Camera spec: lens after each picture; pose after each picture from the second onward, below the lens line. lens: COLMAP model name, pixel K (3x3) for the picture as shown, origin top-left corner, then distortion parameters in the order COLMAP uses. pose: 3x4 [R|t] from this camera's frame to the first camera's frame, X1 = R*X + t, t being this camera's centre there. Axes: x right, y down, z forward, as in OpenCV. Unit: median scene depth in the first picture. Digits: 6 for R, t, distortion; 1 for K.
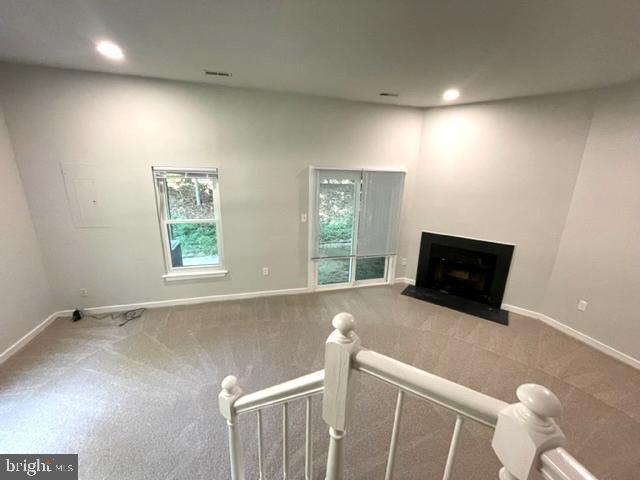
lens RADIAL K [[258.9, 0, 322.1], [0, 258.9, 241.1], [0, 0, 1]] dist [-0.003678, -0.000107]
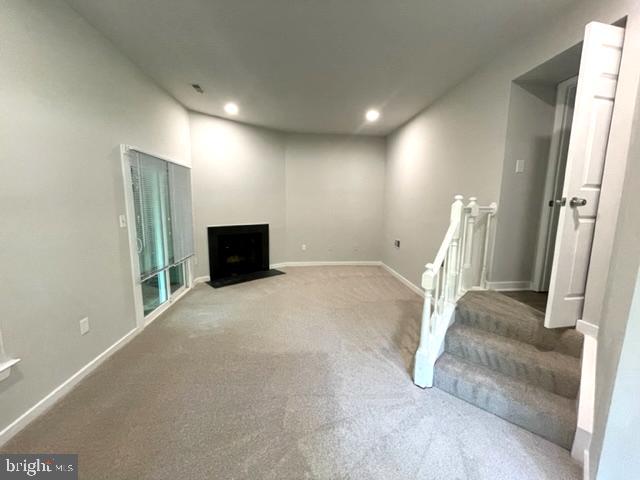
lens RADIAL K [[258.9, 0, 323.5], [0, 258.9, 238.8], [0, 0, 1]] dist [-0.003678, -0.000107]
pose [[0.178326, -0.165061, 0.970028, -0.619088], [0.248322, 0.961469, 0.117954, 0.003382], [-0.952122, 0.219845, 0.212443, 0.372583]]
